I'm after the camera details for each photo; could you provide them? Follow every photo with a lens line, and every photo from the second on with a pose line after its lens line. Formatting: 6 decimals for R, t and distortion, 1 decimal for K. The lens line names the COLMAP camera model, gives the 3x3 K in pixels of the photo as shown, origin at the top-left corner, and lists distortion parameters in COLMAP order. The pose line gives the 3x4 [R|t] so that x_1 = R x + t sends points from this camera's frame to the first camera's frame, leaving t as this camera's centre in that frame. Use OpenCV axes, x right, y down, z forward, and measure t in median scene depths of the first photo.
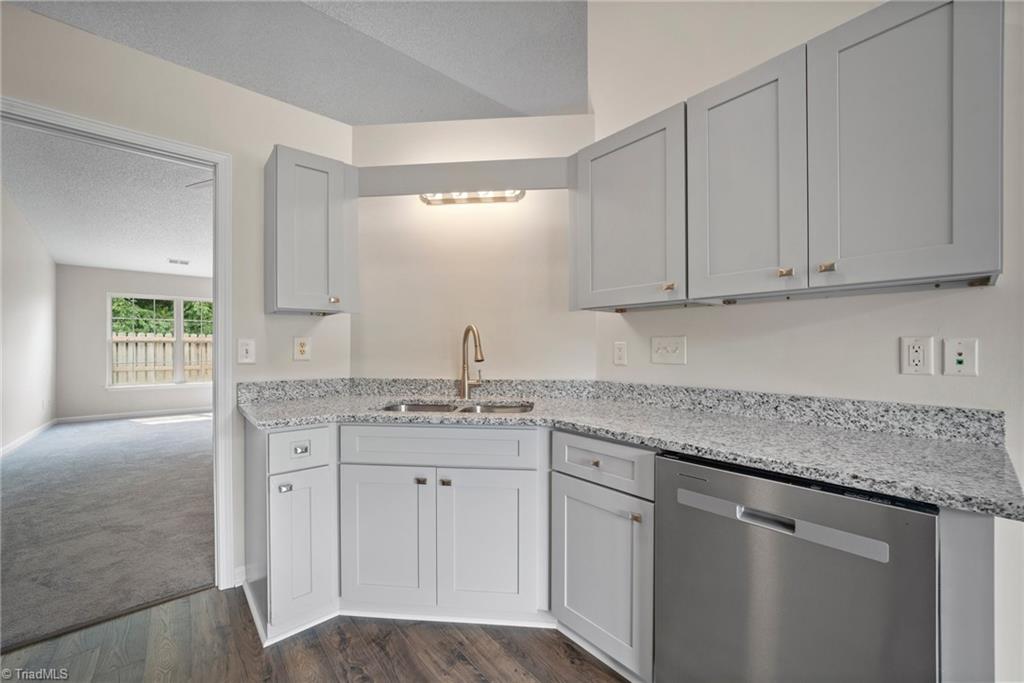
lens RADIAL K [[402.0, 0, 527.6], [0, 402.0, 350.0], [0, 0, 1]] dist [-0.017892, 0.003661]
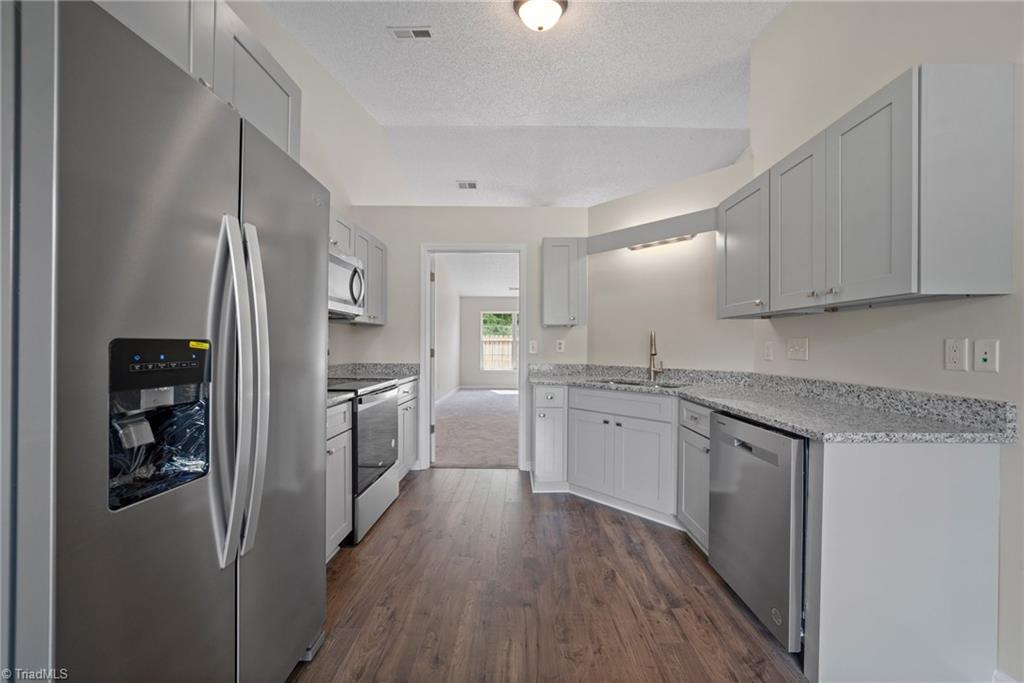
lens RADIAL K [[402.0, 0, 519.4], [0, 402.0, 344.6], [0, 0, 1]] dist [-0.017892, 0.003661]
pose [[0.751441, 0.002102, -0.659797, 0.585555], [-0.007555, 0.999957, -0.005418, 0.000723], [0.659757, 0.009056, 0.751425, -0.551342]]
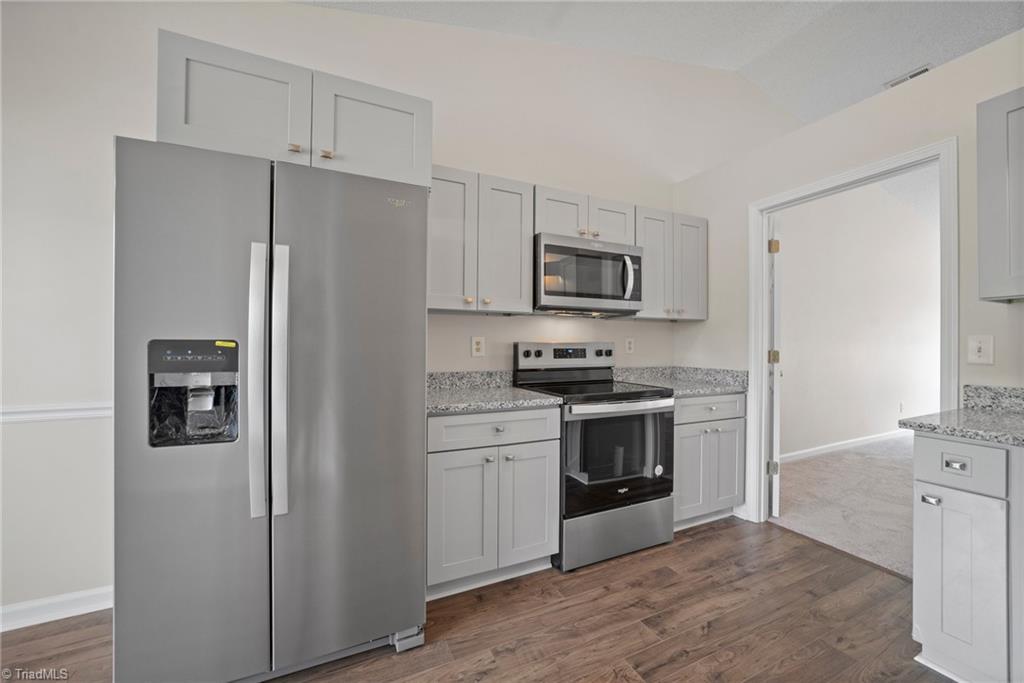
lens RADIAL K [[402.0, 0, 517.1], [0, 402.0, 338.6], [0, 0, 1]] dist [-0.017892, 0.003661]
pose [[-0.258594, -0.012919, -0.965900, 0.470353], [-0.008329, 0.999903, -0.011144, -0.004382], [0.965950, 0.005163, -0.258676, 0.288944]]
